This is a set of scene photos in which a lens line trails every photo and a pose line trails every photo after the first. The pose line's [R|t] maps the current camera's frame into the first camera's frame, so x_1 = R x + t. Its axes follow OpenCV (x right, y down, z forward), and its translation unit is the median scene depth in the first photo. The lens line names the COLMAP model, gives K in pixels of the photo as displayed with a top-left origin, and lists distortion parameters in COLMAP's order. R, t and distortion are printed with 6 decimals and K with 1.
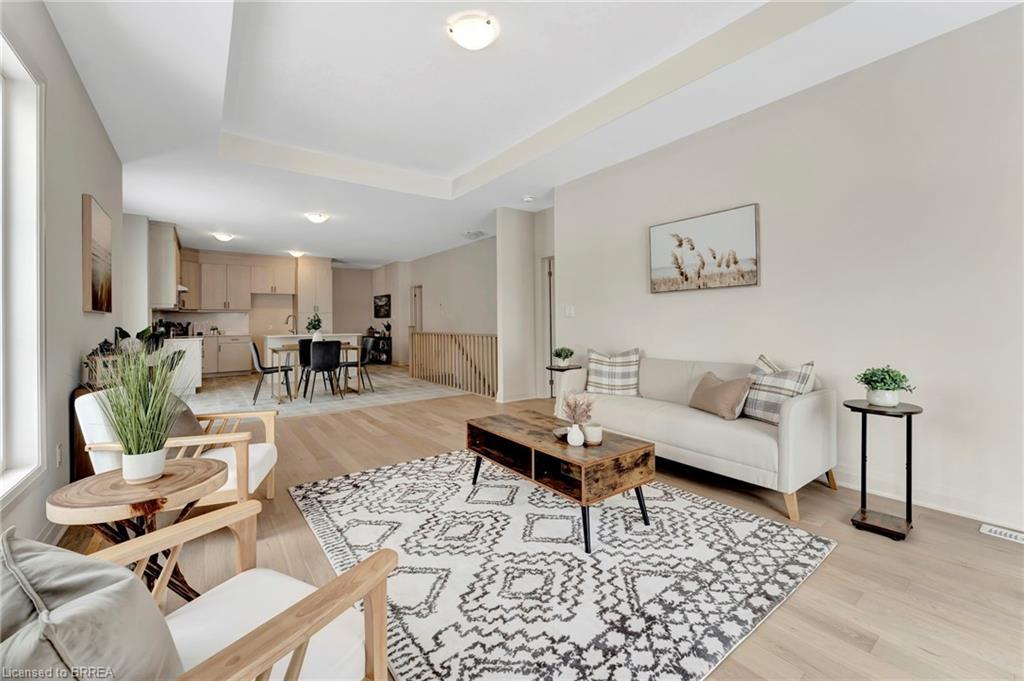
lens RADIAL K [[417.0, 0, 505.0], [0, 417.0, 321.2], [0, 0, 1]] dist [-0.002053, -0.000177]
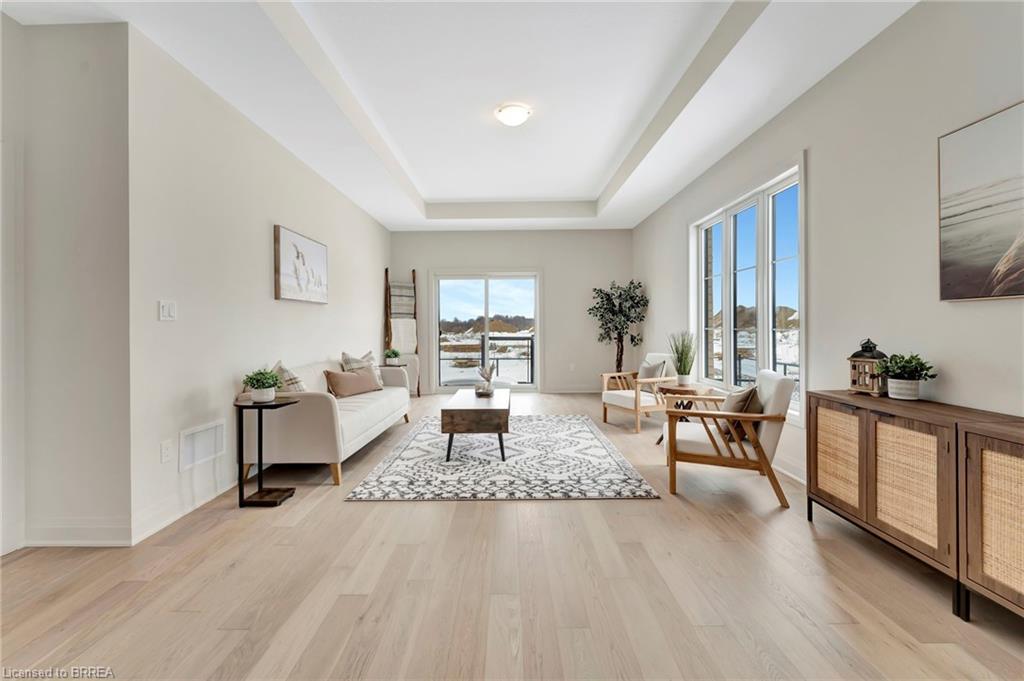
lens RADIAL K [[411.8, 0, 508.0], [0, 411.8, 326.8], [0, 0, 1]] dist [-0.001167, -0.000070]
pose [[-0.805532, 0.016753, 0.592315, -0.879678], [0.015380, 0.999855, -0.007363, 0.011164], [-0.592352, 0.003179, -0.805673, 2.150986]]
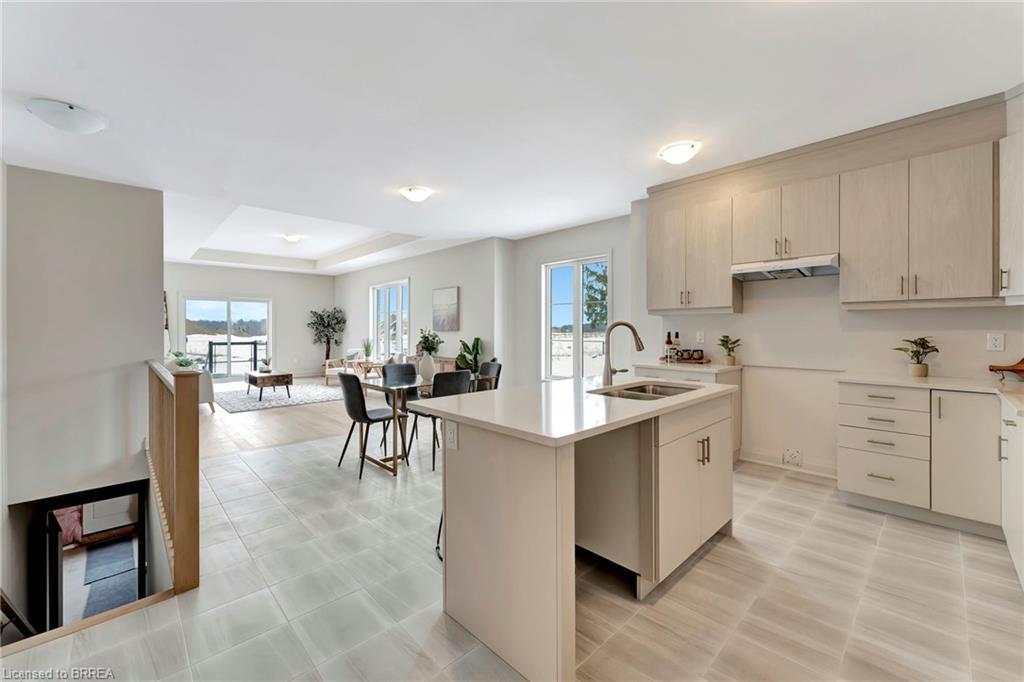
lens RADIAL K [[411.8, 0, 508.0], [0, 411.8, 327.3], [0, 0, 1]] dist [-0.001167, -0.000070]
pose [[-0.991890, 0.011728, -0.126556, -1.235815], [0.012293, 0.999918, -0.003687, -0.035327], [0.126502, -0.005213, -0.991953, 4.125445]]
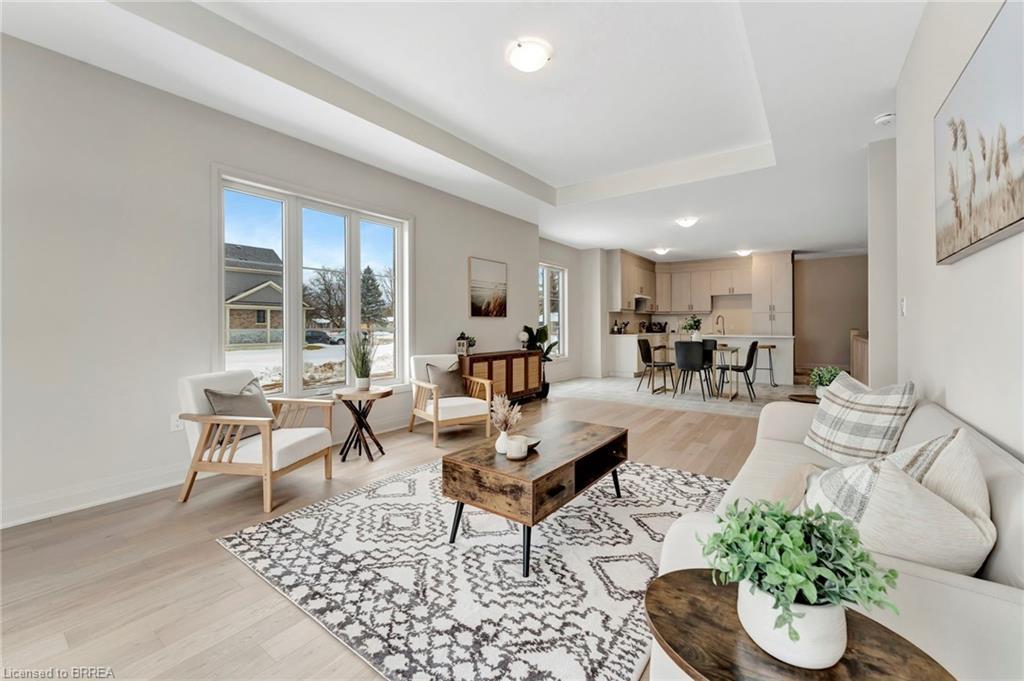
lens RADIAL K [[411.8, 0, 508.0], [0, 411.8, 326.8], [0, 0, 1]] dist [-0.001167, -0.000070]
pose [[0.297168, 0.014996, -0.954707, 0.954014], [0.000124, 0.999876, 0.015744, -0.010022], [0.954825, -0.004797, 0.297129, 0.638210]]
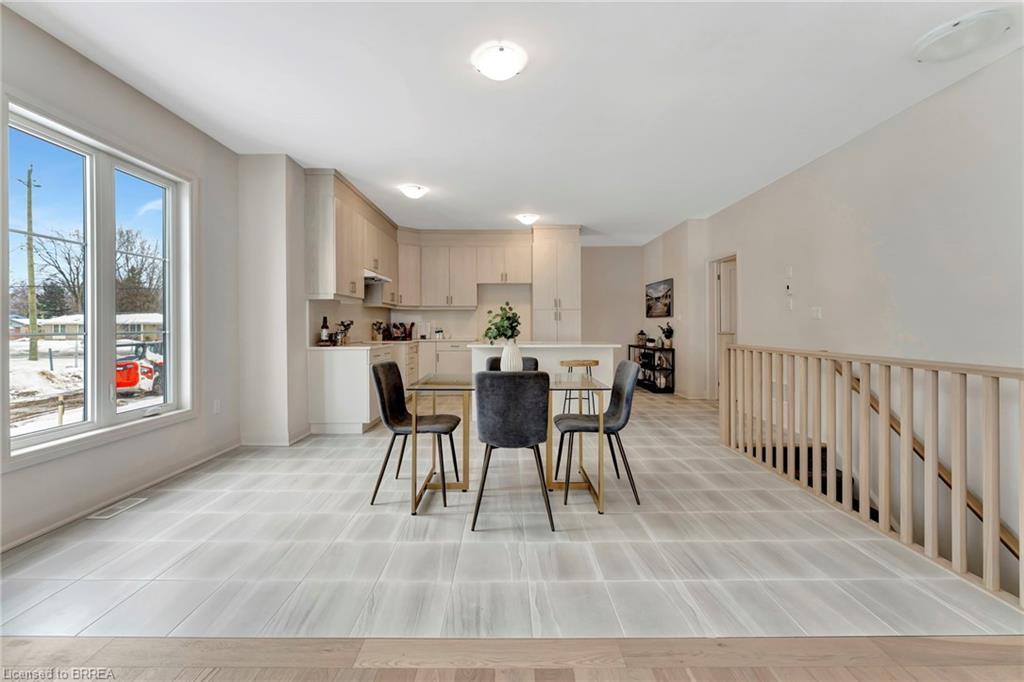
lens RADIAL K [[411.8, 0, 508.0], [0, 411.8, 327.3], [0, 0, 1]] dist [-0.001167, -0.000070]
pose [[0.806950, 0.009520, -0.590543, -0.496804], [-0.004455, 0.999940, 0.010033, 0.009064], [0.590603, -0.005465, 0.806944, 1.629594]]
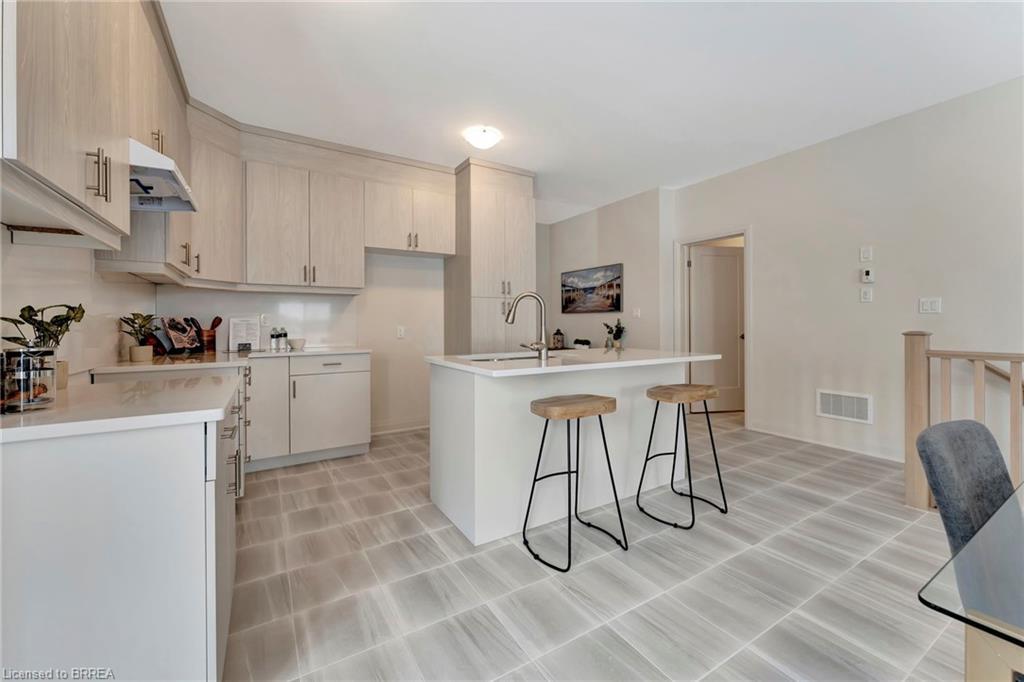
lens RADIAL K [[410.1, 0, 511.2], [0, 410.1, 326.3], [0, 0, 1]] dist [-0.001291, -0.000052]
pose [[0.996400, 0.004429, -0.084664, -1.592037], [-0.003685, 0.999953, 0.008946, 0.020531], [0.084700, -0.008602, 0.996369, 2.252670]]
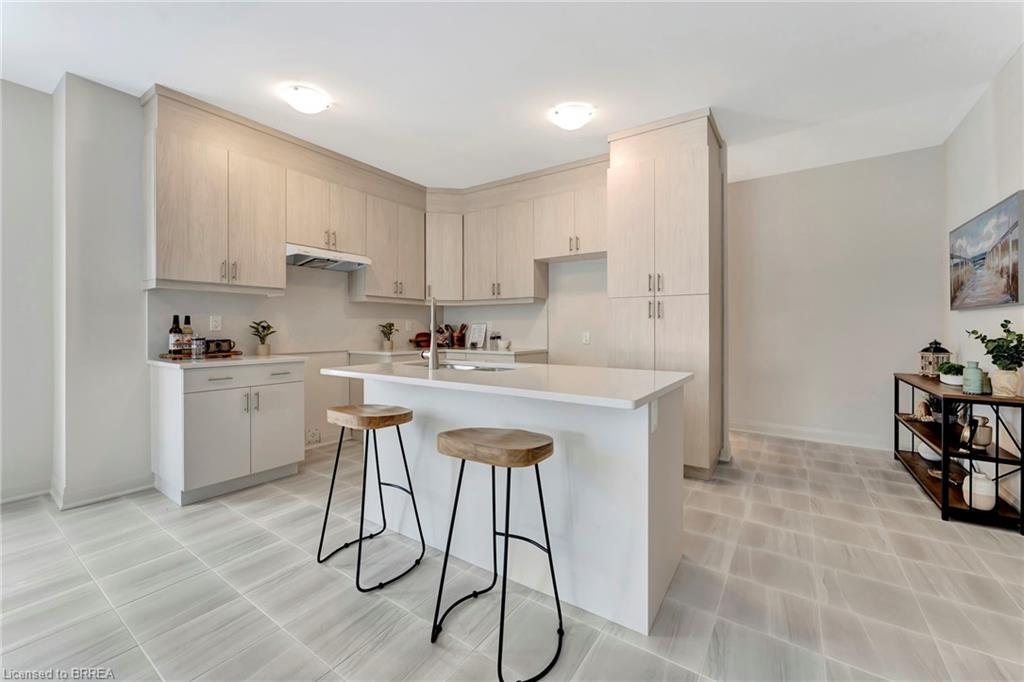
lens RADIAL K [[411.8, 0, 508.0], [0, 411.8, 327.3], [0, 0, 1]] dist [-0.001167, -0.000070]
pose [[0.325085, 0.006258, -0.945664, -0.731665], [-0.002118, 0.999980, 0.005889, 0.010300], [0.945682, 0.000089, 0.325092, 3.040397]]
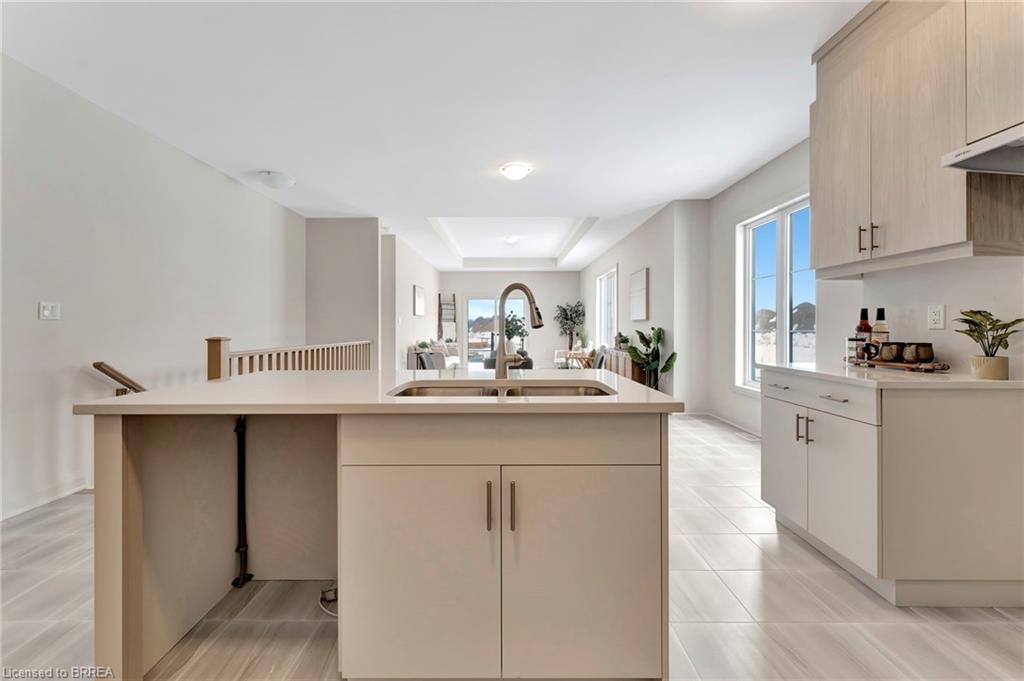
lens RADIAL K [[411.8, 0, 508.0], [0, 411.8, 326.8], [0, 0, 1]] dist [-0.001167, -0.000070]
pose [[-0.804188, 0.012933, 0.594234, -2.030506], [0.010046, 0.999916, -0.008166, 0.025843], [-0.594290, -0.000597, -0.804251, 3.700320]]
